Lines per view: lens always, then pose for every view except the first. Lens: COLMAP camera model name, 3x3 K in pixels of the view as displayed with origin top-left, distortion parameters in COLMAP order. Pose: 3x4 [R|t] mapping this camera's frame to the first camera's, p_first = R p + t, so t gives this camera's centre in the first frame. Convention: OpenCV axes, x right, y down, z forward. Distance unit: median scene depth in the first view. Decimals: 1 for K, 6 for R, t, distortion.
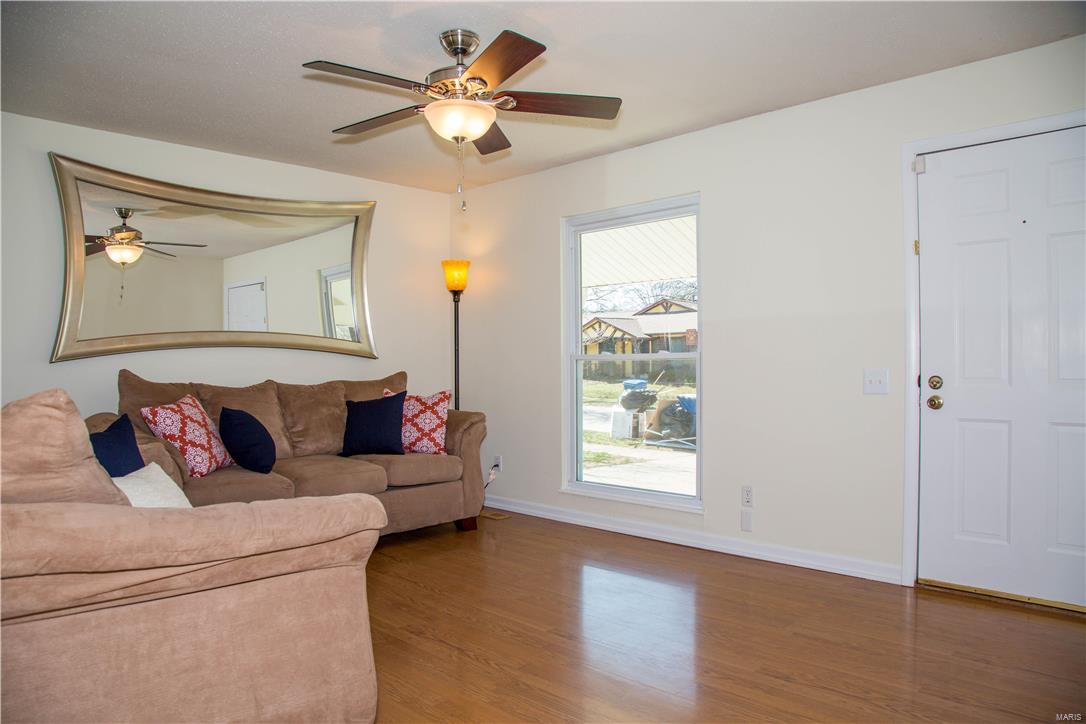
lens RADIAL K [[721.4, 0, 543.0], [0, 721.4, 362.0], [0, 0, 1]] dist [-0.006671, -0.003745]
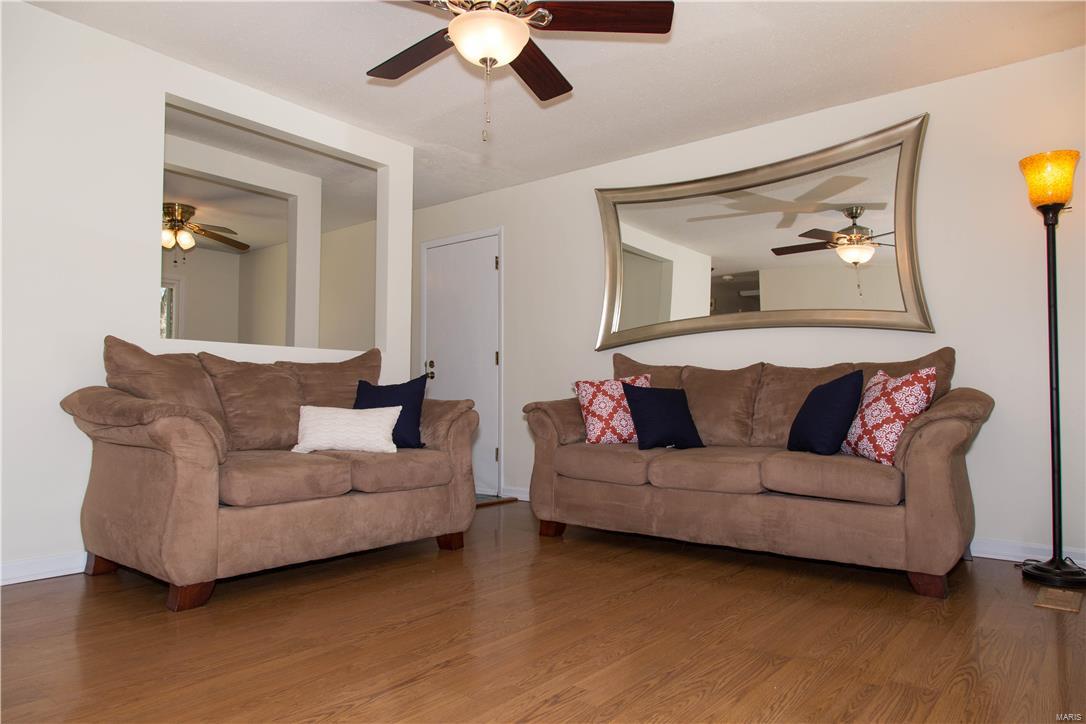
lens RADIAL K [[718.0, 0, 543.0], [0, 718.0, 362.0], [0, 0, 1]] dist [-0.001837, 0.000492]
pose [[0.126734, -0.045097, -0.990911, 0.471897], [-0.009930, 0.998858, -0.046729, 0.069537], [0.991887, 0.015762, 0.126142, 0.613665]]
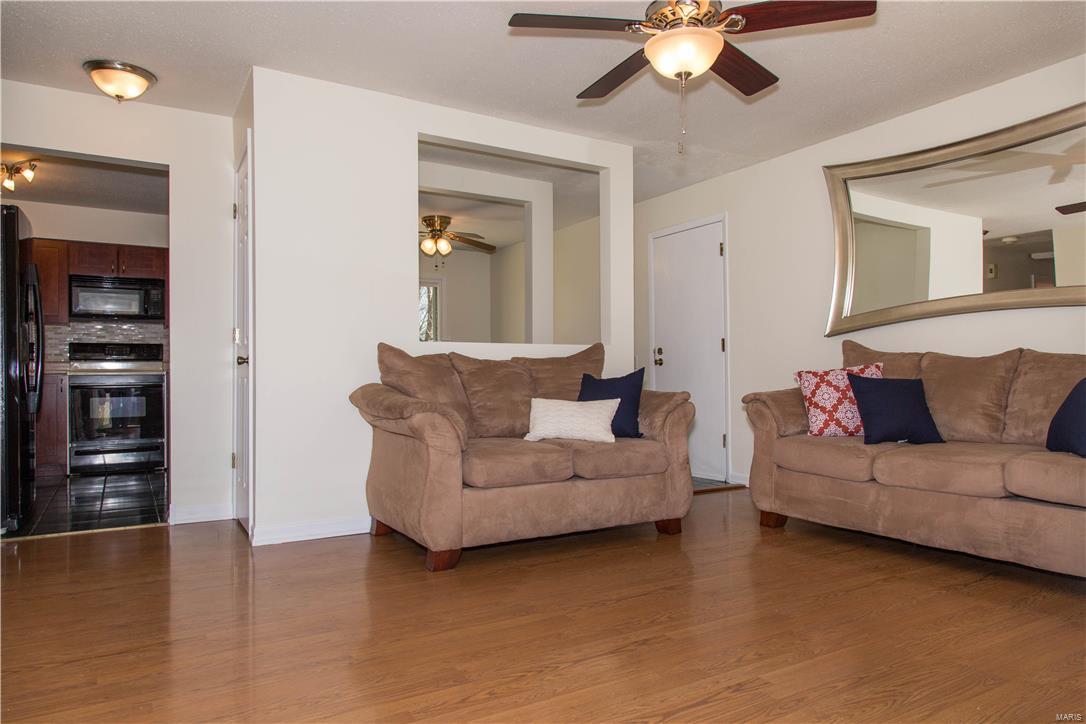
lens RADIAL K [[712.7, 0, 529.9], [0, 712.7, 359.2], [0, 0, 1]] dist [-0.002482, 0.001266]
pose [[-0.229961, -0.015759, -0.973072, 0.513120], [0.000947, 0.999865, -0.016417, 0.049823], [0.973199, -0.004697, -0.229915, 0.650265]]
